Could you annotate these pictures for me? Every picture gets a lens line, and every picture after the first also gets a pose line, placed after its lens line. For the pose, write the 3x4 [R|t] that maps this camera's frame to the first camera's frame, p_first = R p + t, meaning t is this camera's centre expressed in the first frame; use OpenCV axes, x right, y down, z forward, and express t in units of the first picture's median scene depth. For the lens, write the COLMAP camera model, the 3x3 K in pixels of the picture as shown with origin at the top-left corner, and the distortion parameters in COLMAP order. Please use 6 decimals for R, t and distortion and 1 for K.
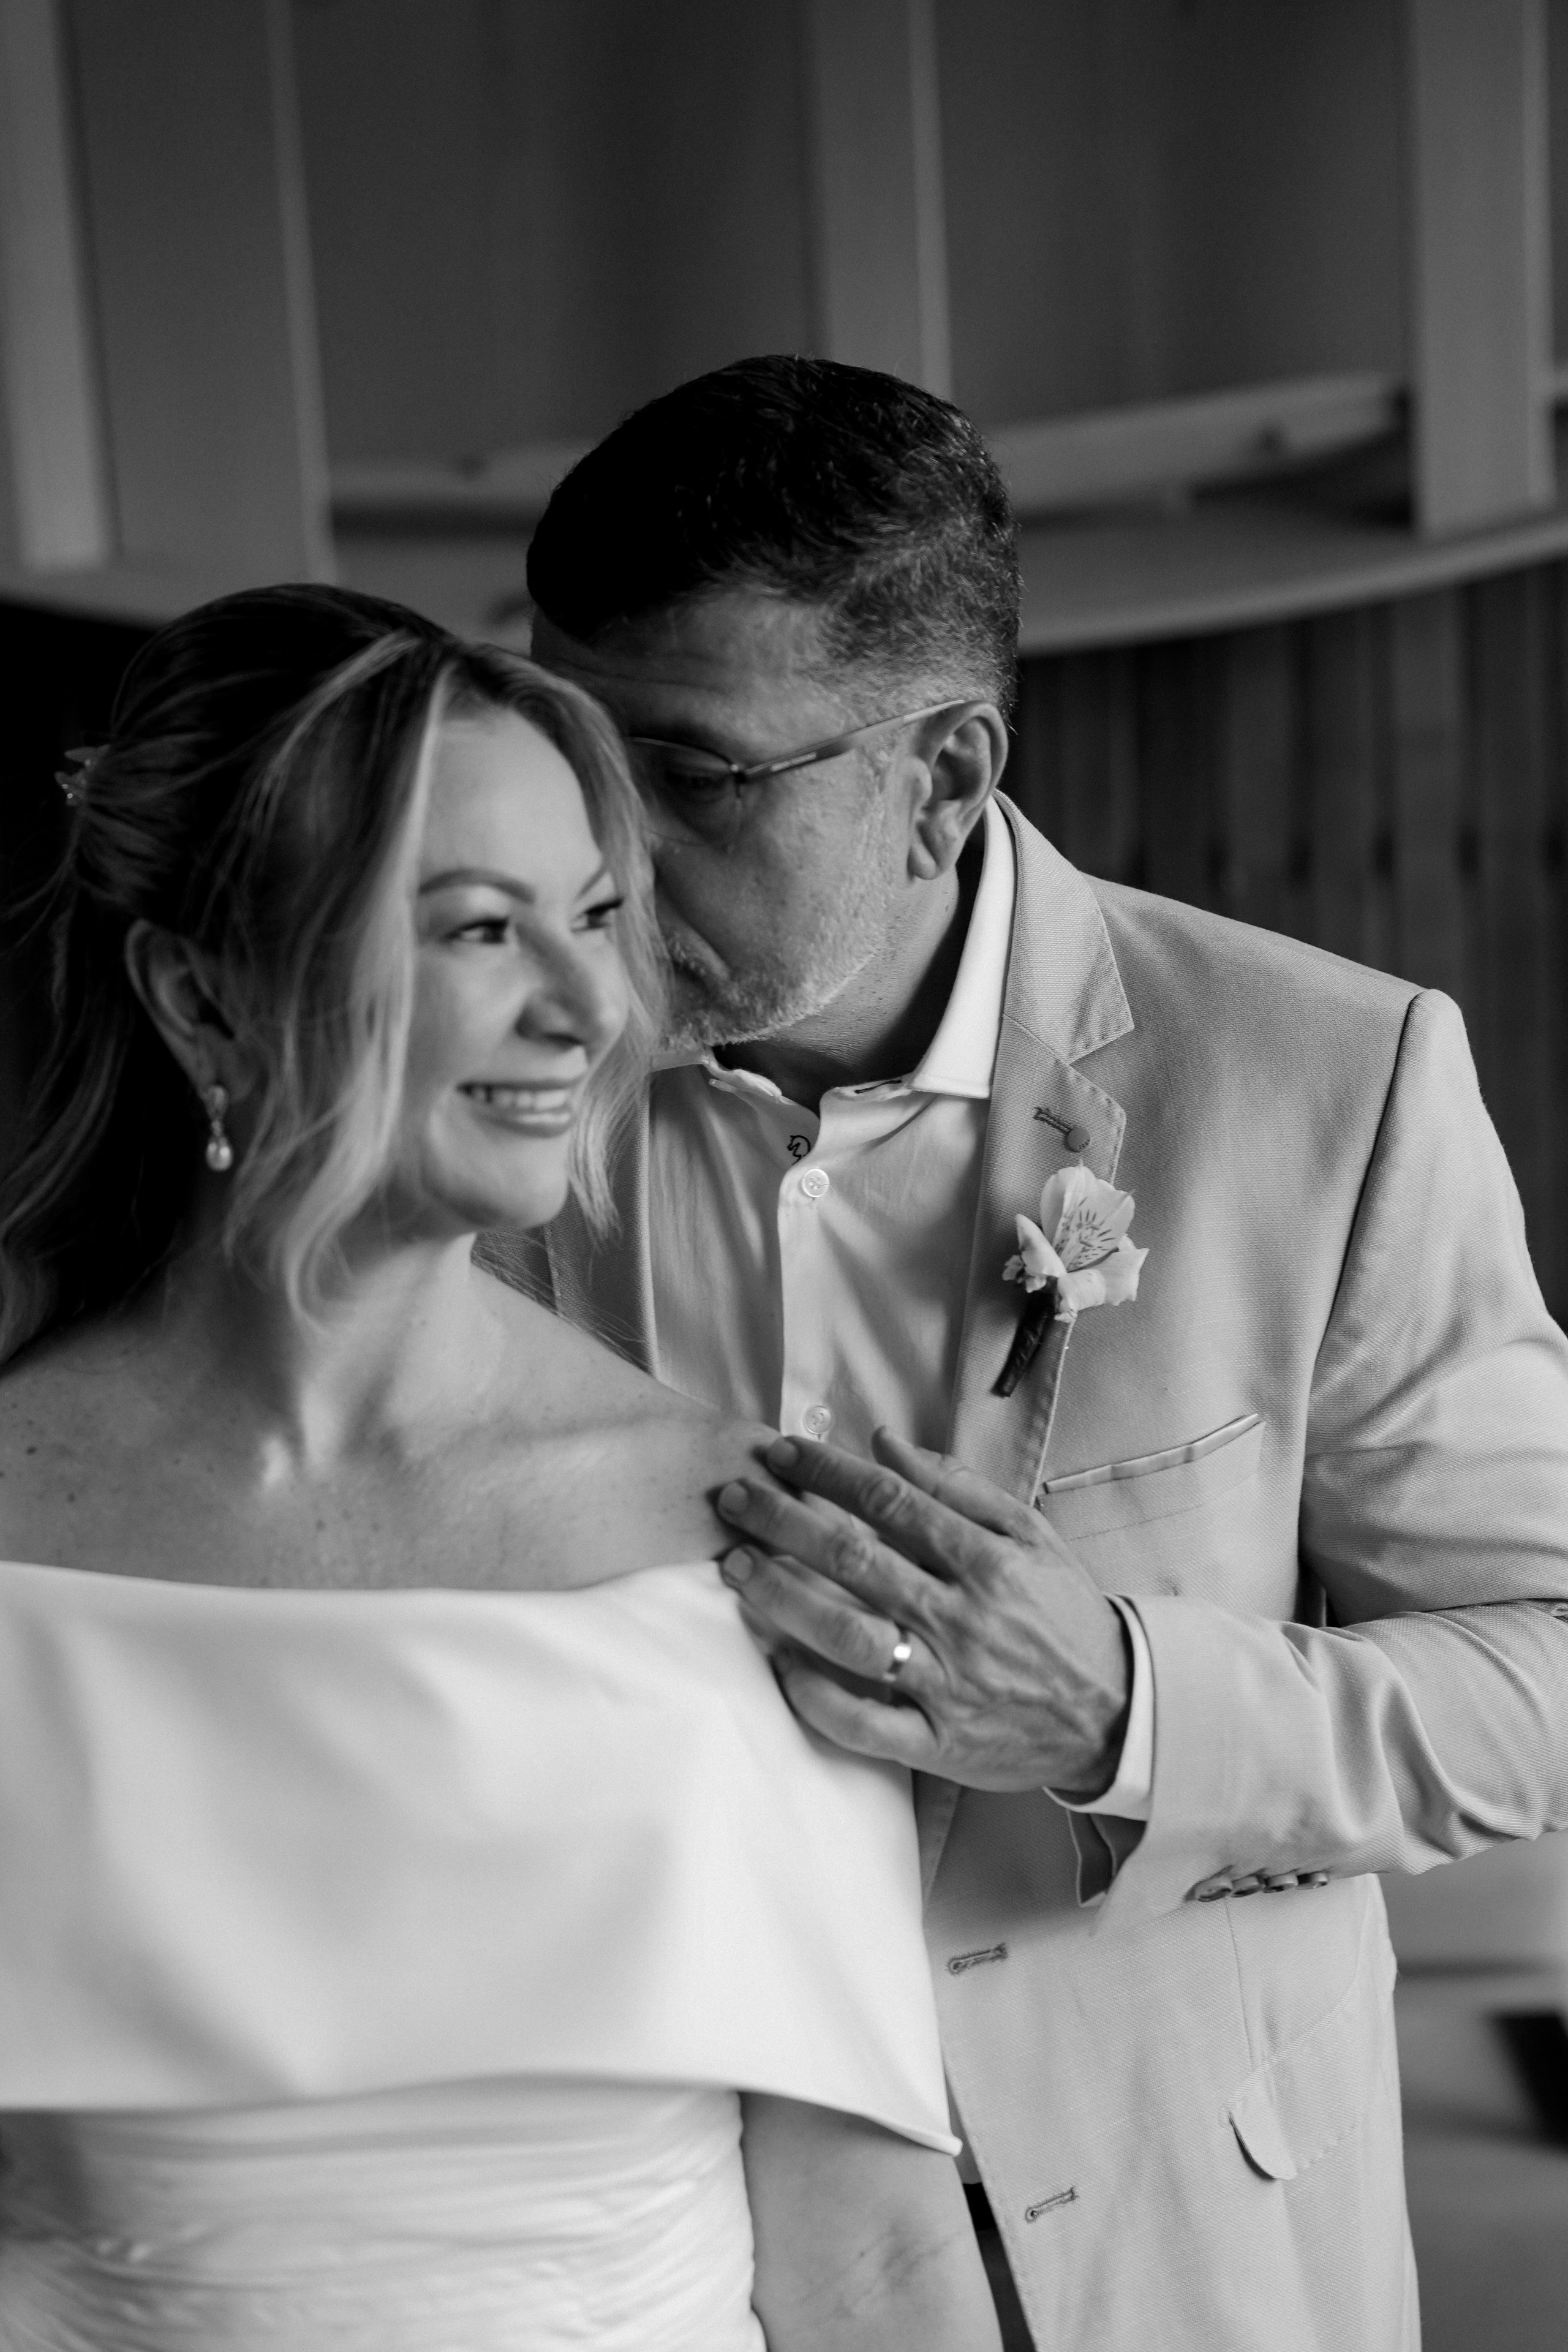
lens RADIAL K [[3986.1, 0, 784.0], [0, 3986.1, 1176.0], [0, 0, 1]] dist [0.001502, 0.022746]
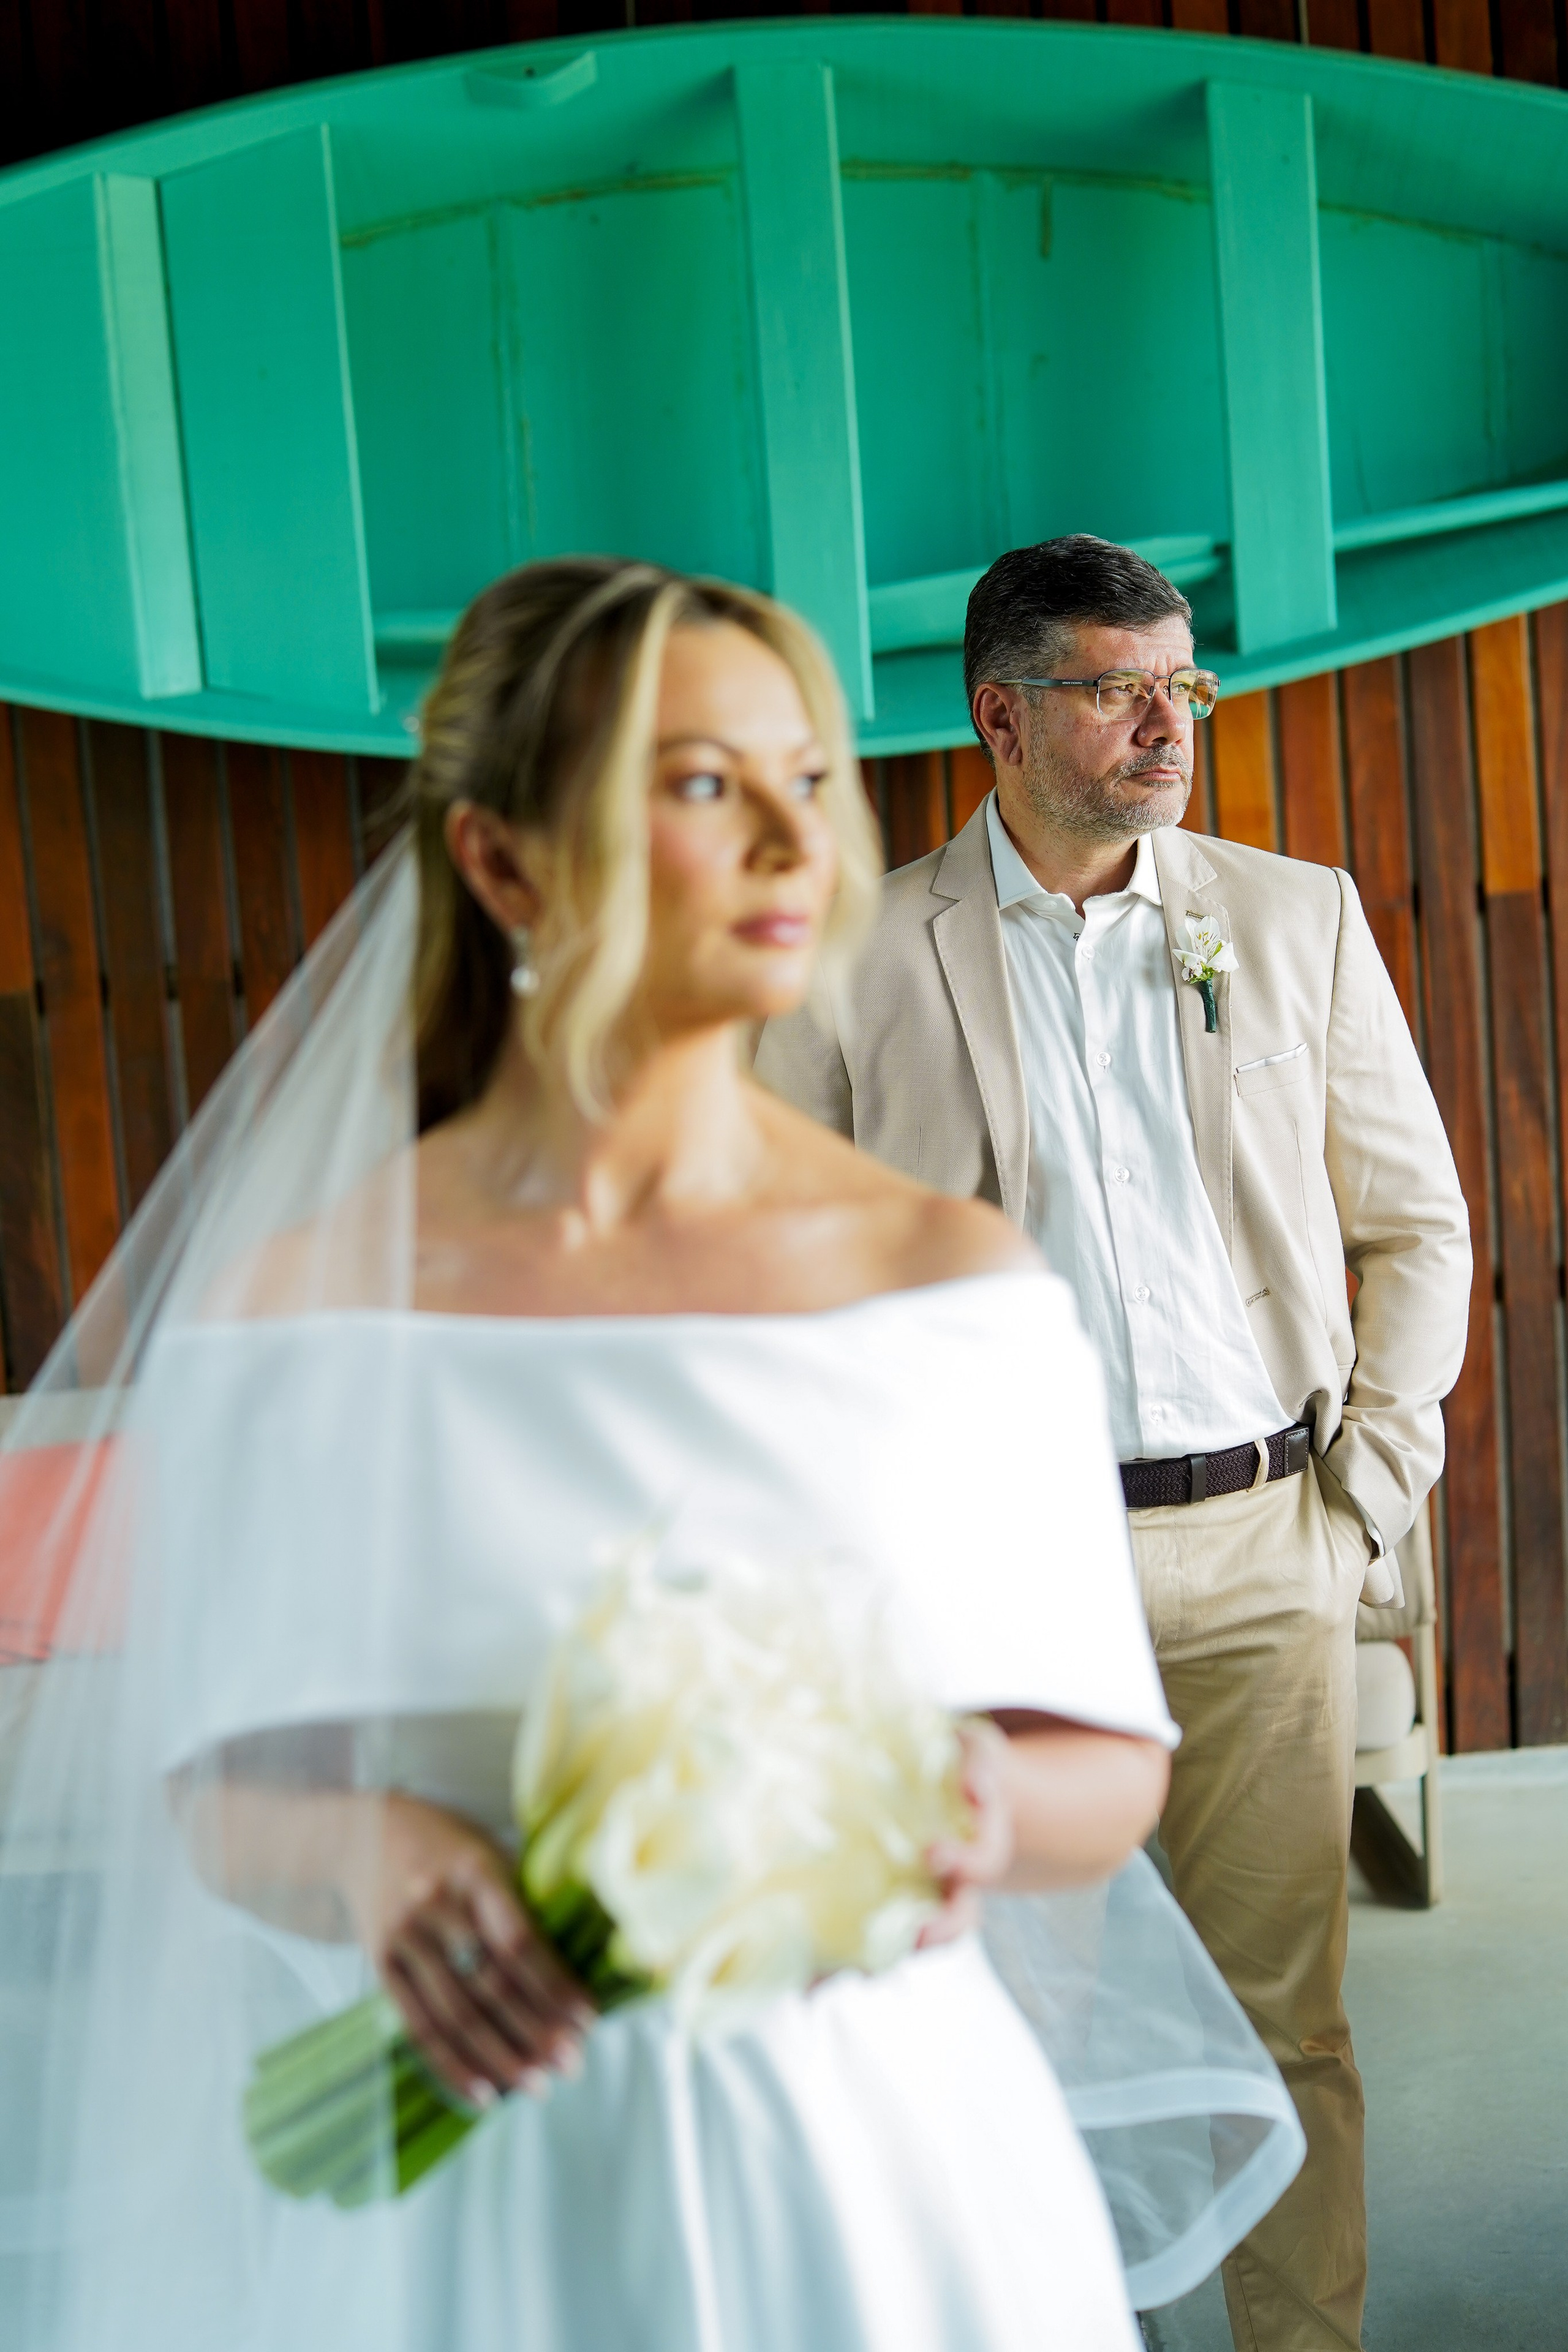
lens RADIAL K [[3931.6, 0, 823.6], [0, 3931.6, 1171.6], [0, 0, 1]] dist [0.009622, -0.125277]
pose [[0.999321, -0.019563, 0.031232, -0.050103], [0.020748, 0.999059, -0.038079, 0.161206], [-0.030458, 0.038701, 0.998787, -0.801985]]
